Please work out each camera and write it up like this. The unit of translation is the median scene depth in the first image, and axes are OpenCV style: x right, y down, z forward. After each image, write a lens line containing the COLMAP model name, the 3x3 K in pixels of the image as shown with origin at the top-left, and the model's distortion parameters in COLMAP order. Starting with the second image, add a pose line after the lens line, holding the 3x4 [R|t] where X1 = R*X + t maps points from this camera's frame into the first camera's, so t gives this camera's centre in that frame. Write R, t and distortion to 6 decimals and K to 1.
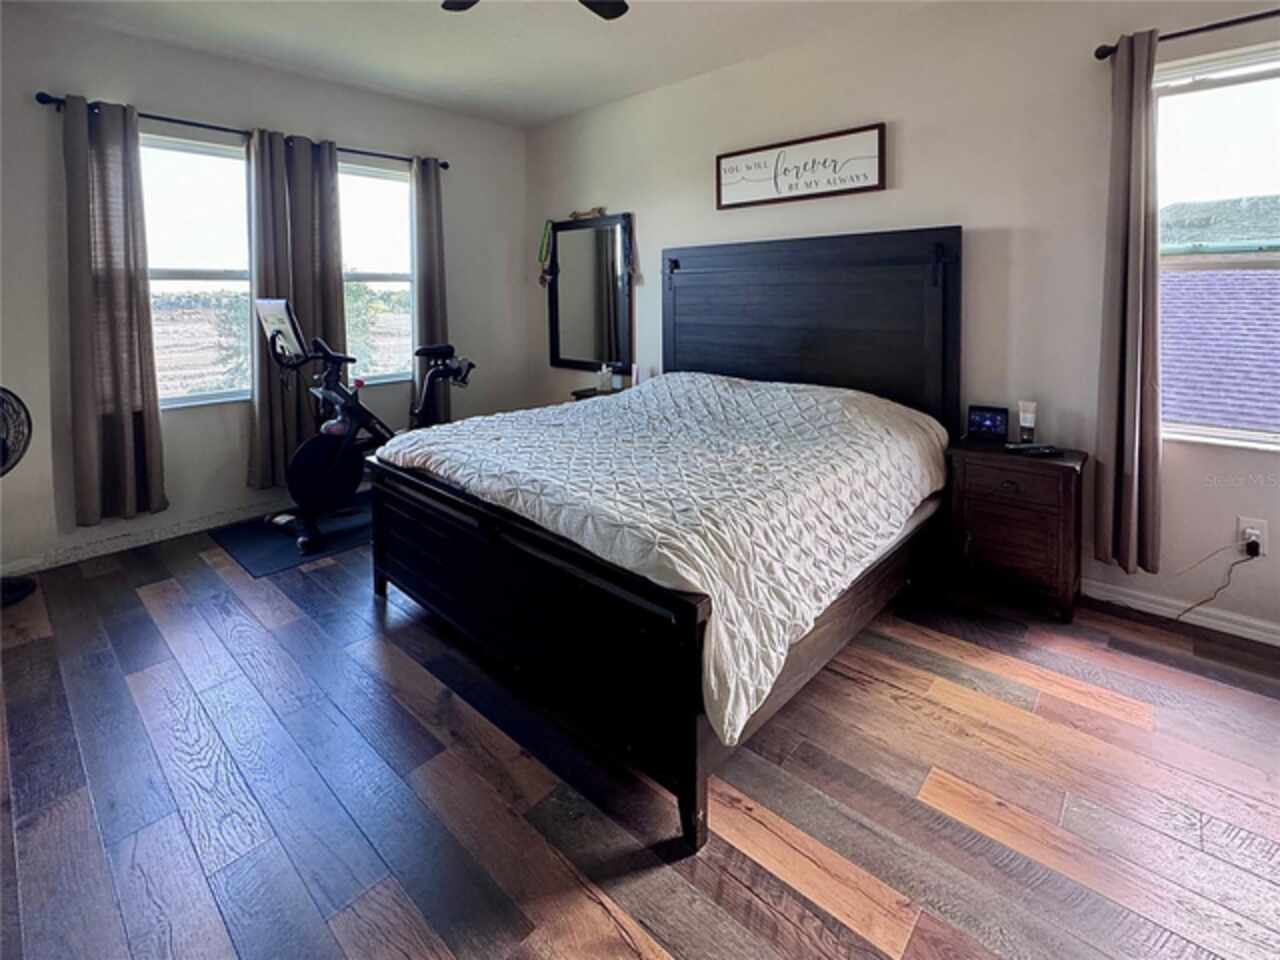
lens RADIAL K [[588.8, 0, 639.7], [0, 588.8, 458.4], [0, 0, 1]] dist [-0.001712, 0.000008]
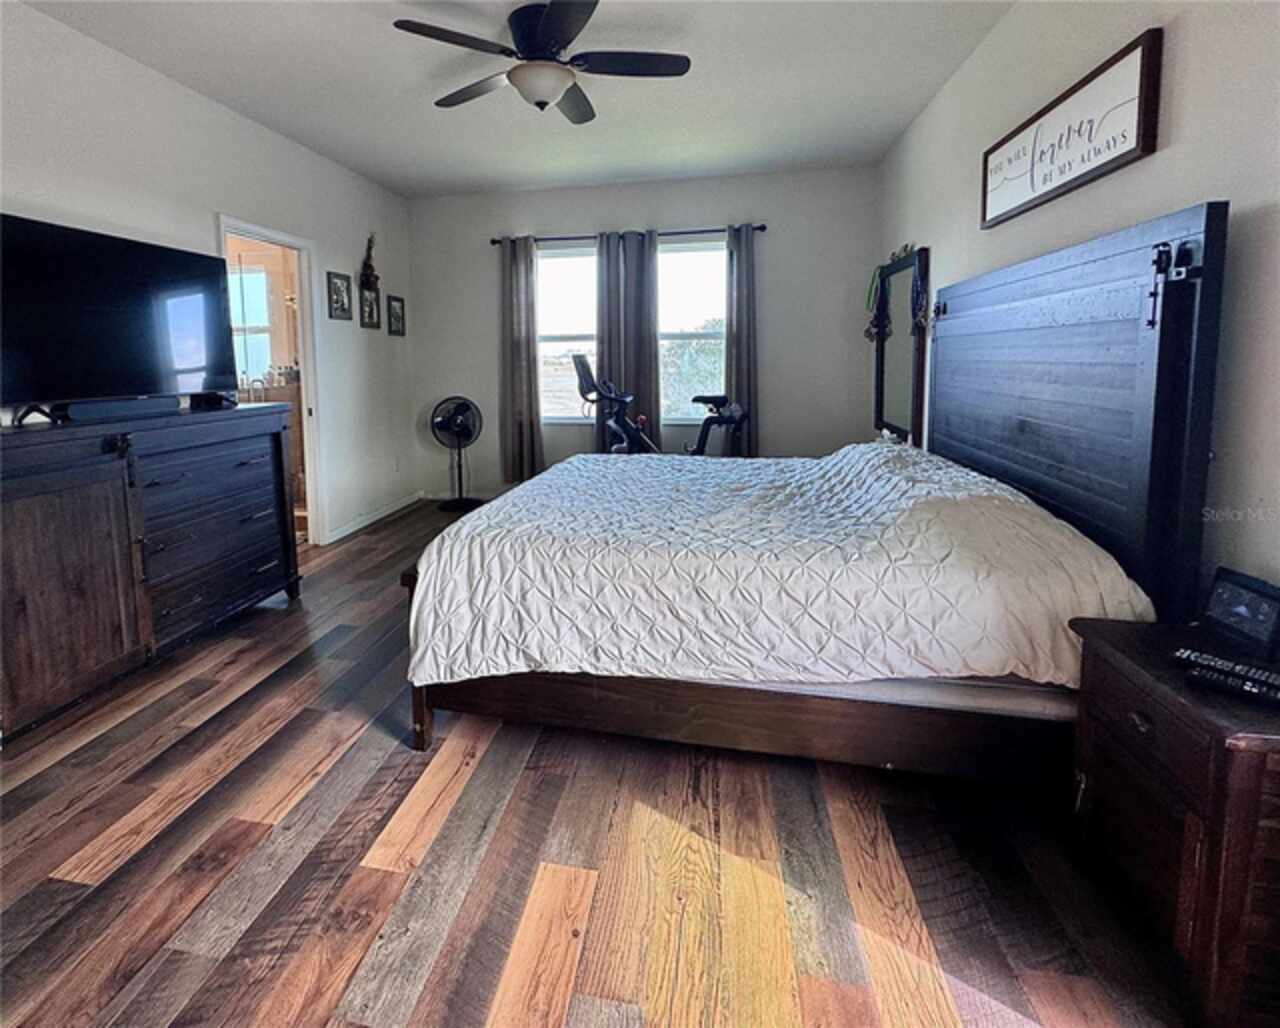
lens RADIAL K [[576.8, 0, 638.0], [0, 576.8, 561.6], [0, 0, 1]] dist [-0.003203, -0.000215]
pose [[0.531007, 0.284684, -0.798114, 0.726557], [-0.221697, 0.955742, 0.193408, -0.083585], [0.817852, 0.074239, 0.570620, 0.324861]]
